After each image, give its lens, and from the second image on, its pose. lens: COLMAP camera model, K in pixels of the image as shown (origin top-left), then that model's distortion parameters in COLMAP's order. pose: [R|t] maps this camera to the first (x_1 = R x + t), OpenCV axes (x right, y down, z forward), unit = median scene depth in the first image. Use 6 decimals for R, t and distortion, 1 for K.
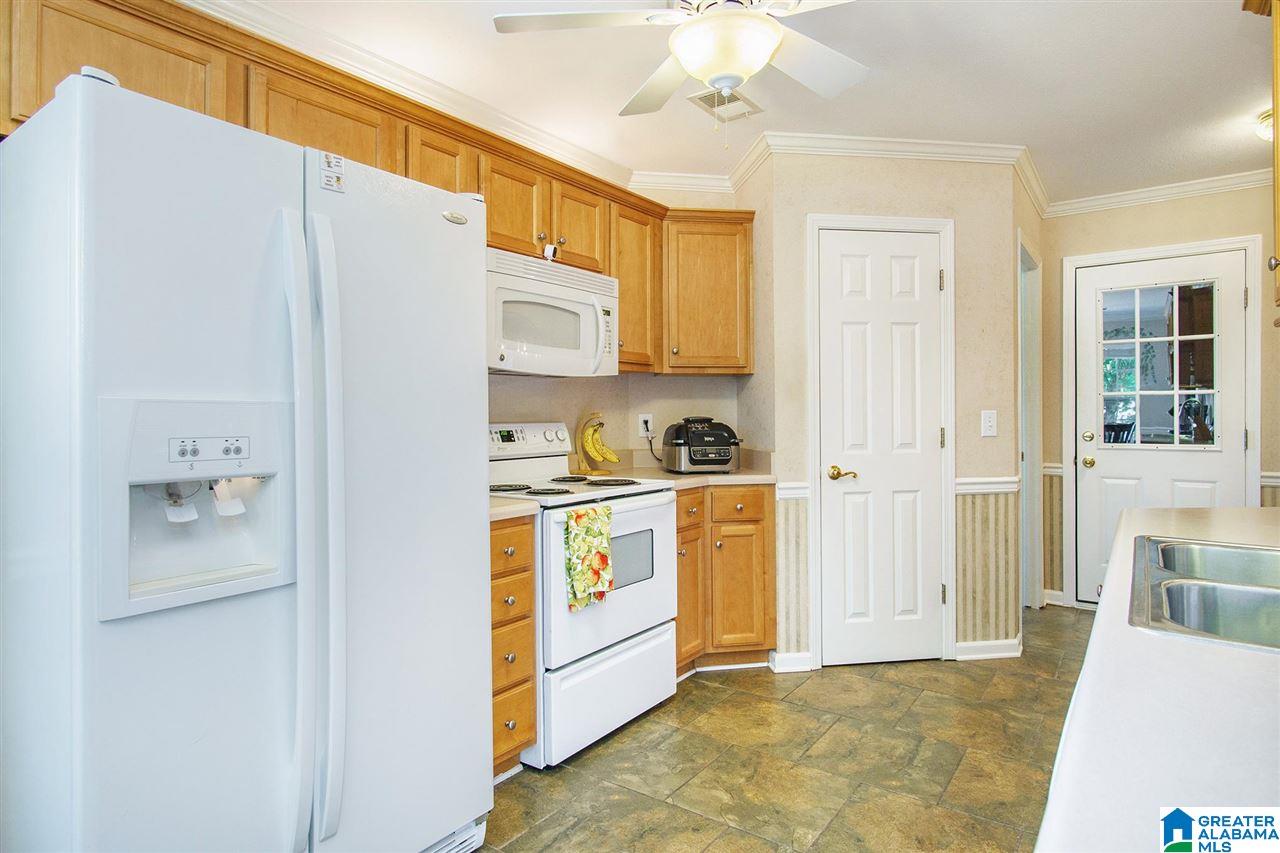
lens RADIAL K [[714.6, 0, 638.4], [0, 714.6, 416.0], [0, 0, 1]] dist [0.000918, -0.000900]
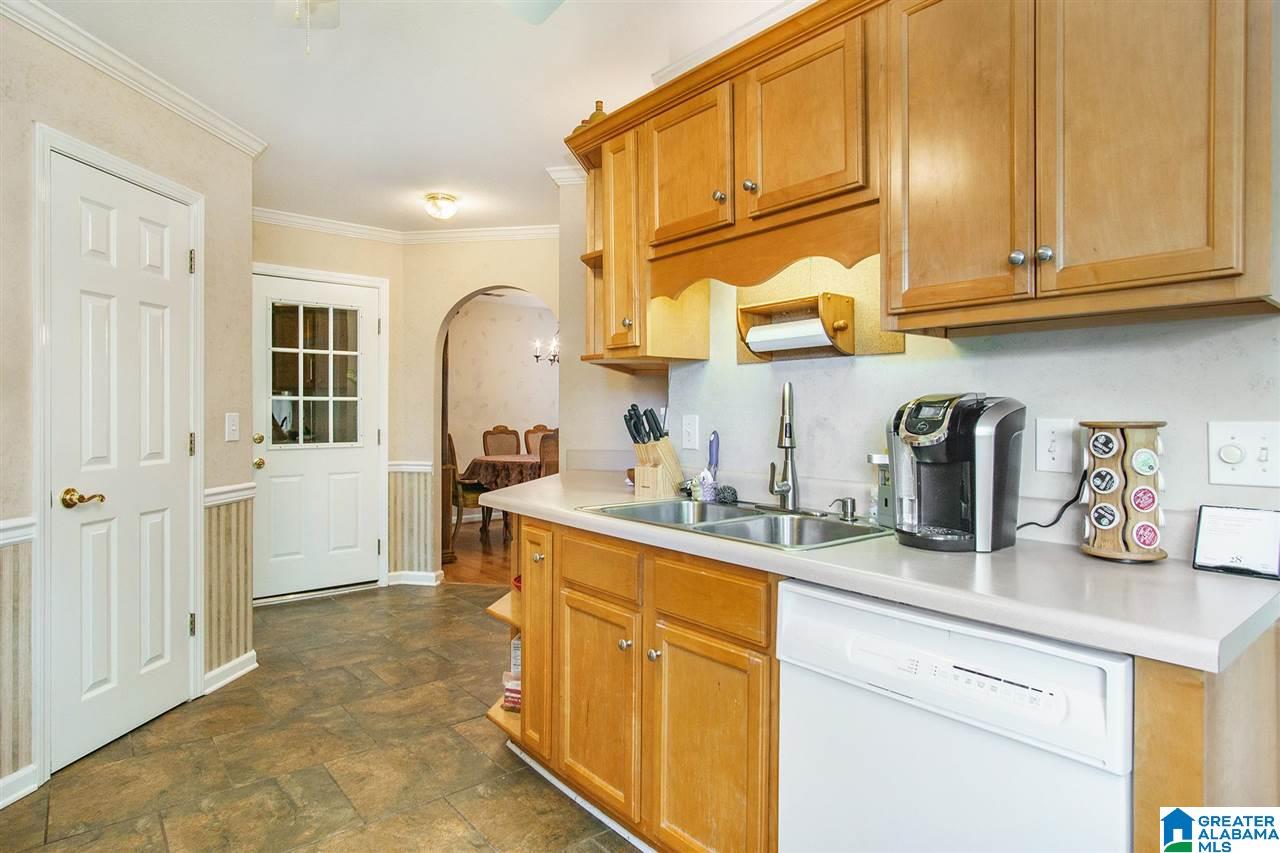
lens RADIAL K [[698.8, 0, 640.0], [0, 698.8, 426.5], [0, 0, 1]] dist [-0.001276, 0.000350]
pose [[0.262534, -0.012553, 0.964841, -0.246211], [0.002879, 0.999921, 0.012226, 0.000325], [-0.964918, -0.000432, 0.262549, 0.256162]]
